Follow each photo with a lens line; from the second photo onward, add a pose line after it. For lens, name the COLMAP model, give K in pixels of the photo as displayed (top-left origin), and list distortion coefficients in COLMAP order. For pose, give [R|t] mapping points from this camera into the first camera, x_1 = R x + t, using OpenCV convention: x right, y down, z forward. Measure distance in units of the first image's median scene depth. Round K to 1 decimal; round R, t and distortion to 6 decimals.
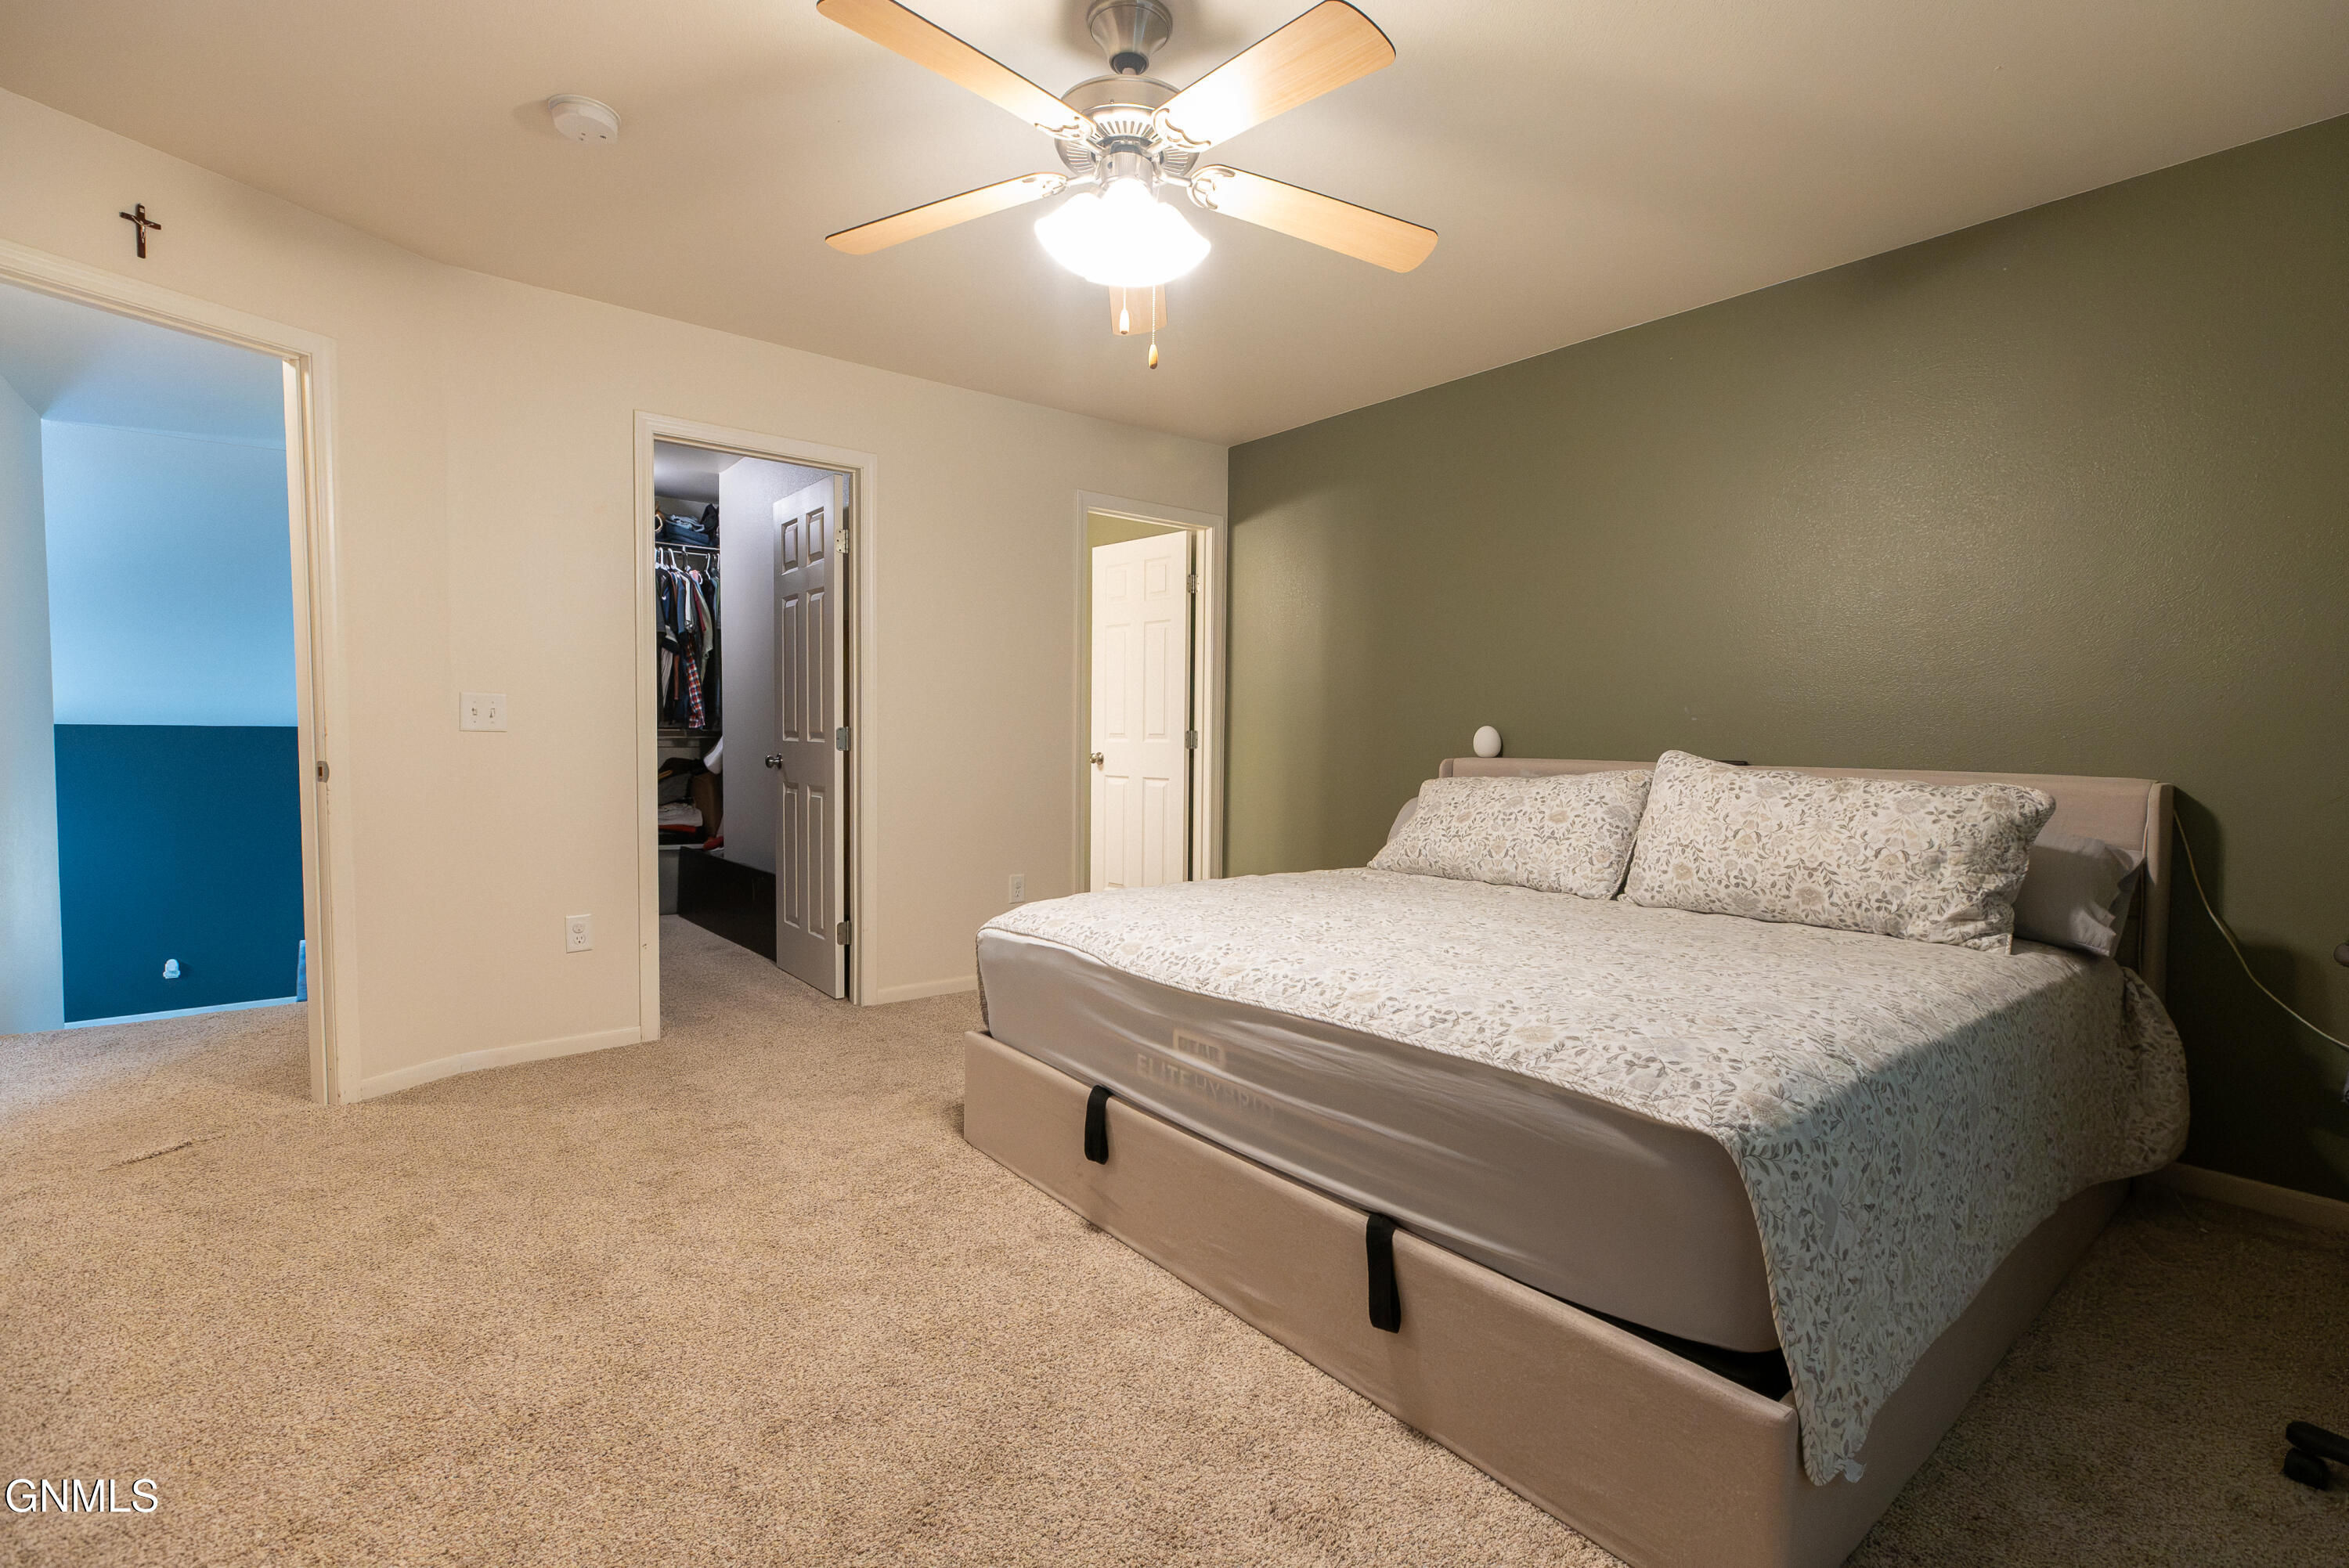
lens RADIAL K [[1064.4, 0, 1188.2], [0, 1064.4, 773.6], [0, 0, 1]] dist [-0.001751, 0.000971]
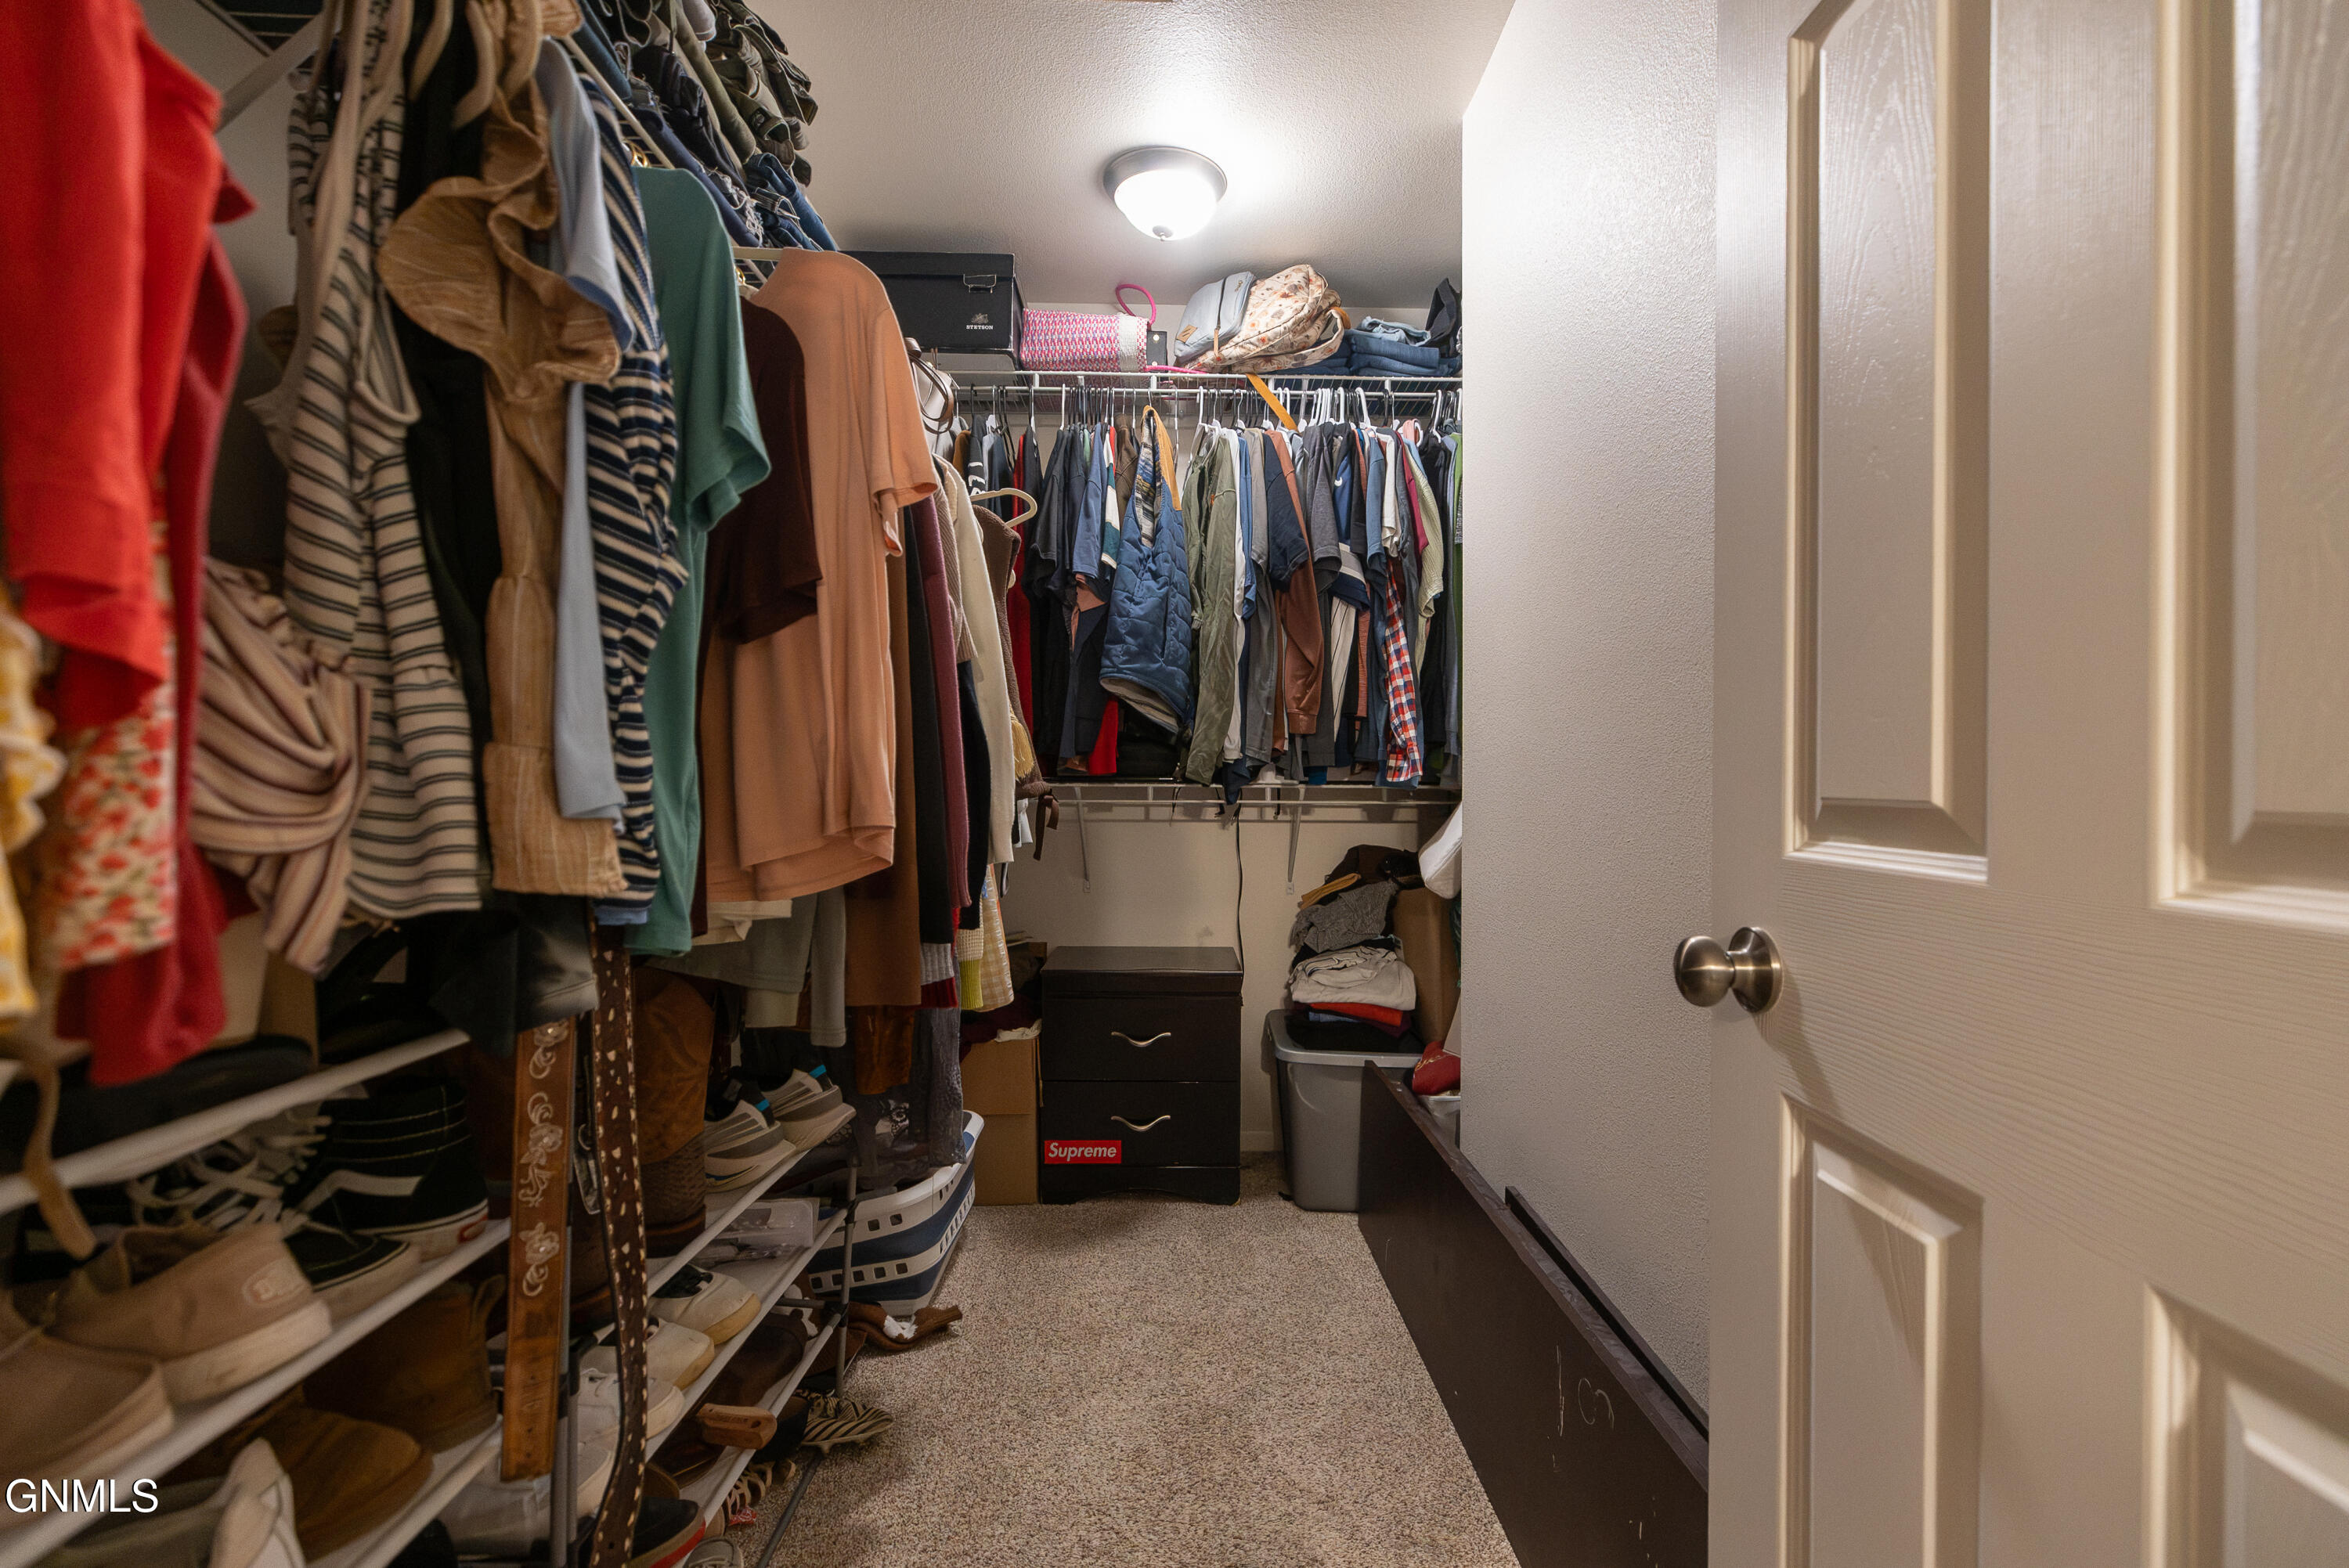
lens RADIAL K [[1064.4, 0, 1188.2], [0, 1064.4, 773.6], [0, 0, 1]] dist [-0.001751, 0.000971]
pose [[0.785068, -0.007463, -0.619364, -0.269389], [-0.023903, 0.998818, -0.042334, -0.026456], [0.618948, 0.048040, 0.783962, 0.619195]]
